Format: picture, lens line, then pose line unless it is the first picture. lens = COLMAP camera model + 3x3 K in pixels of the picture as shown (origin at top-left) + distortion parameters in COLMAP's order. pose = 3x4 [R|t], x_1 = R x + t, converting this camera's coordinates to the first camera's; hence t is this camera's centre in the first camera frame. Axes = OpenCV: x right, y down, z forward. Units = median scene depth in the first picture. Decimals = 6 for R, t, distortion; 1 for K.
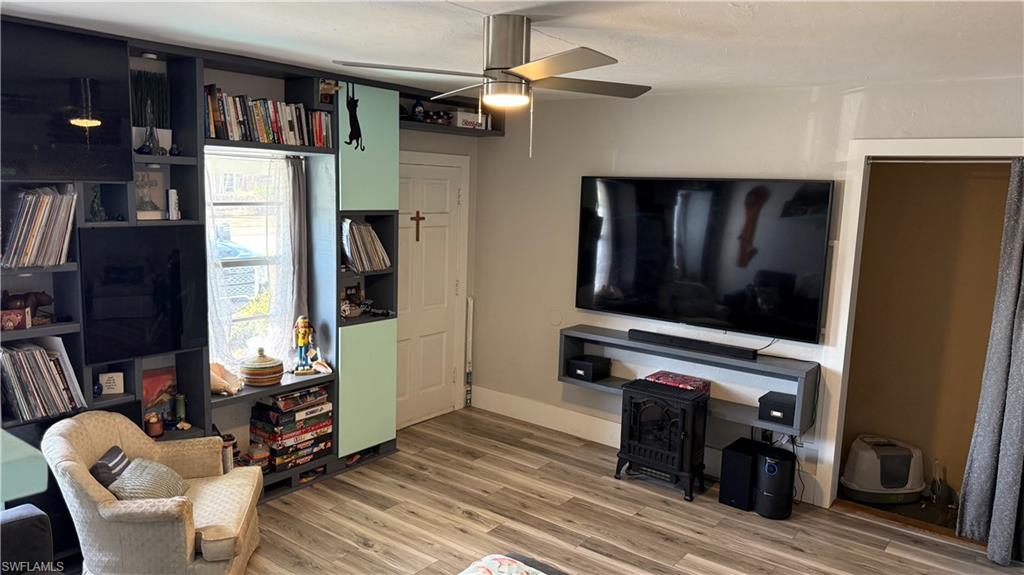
lens RADIAL K [[698.5, 0, 513.4], [0, 698.5, 288.1], [0, 0, 1]] dist [0.007212, -0.000828]
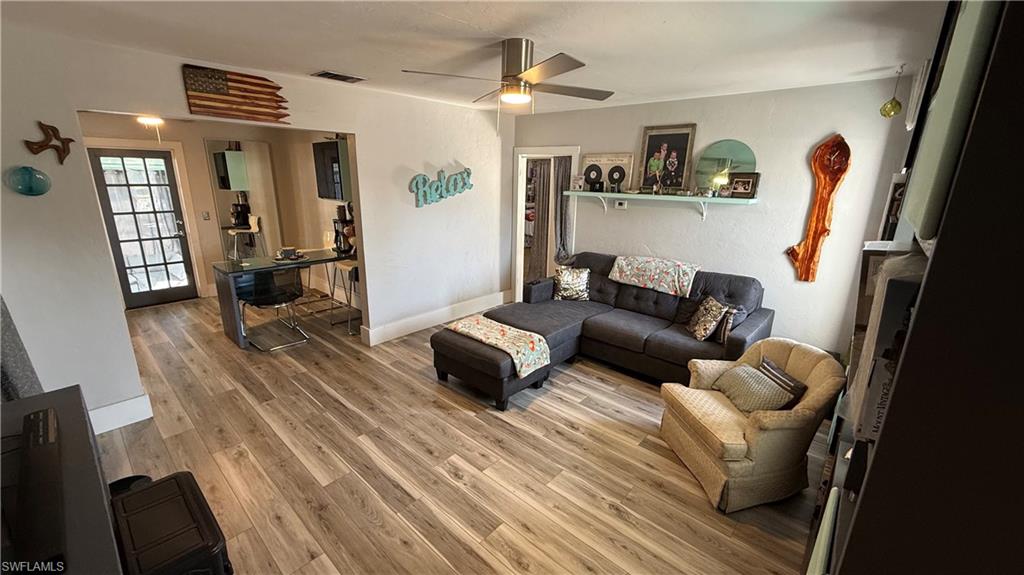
lens RADIAL K [[411.7, 0, 509.0], [0, 411.7, 291.0], [0, 0, 1]] dist [0.002601, 0.000223]
pose [[-0.995094, -0.073448, 0.066281, -0.063157], [-0.040545, 0.913871, 0.403976, -0.178458], [-0.090243, 0.399306, -0.912365, 1.427159]]
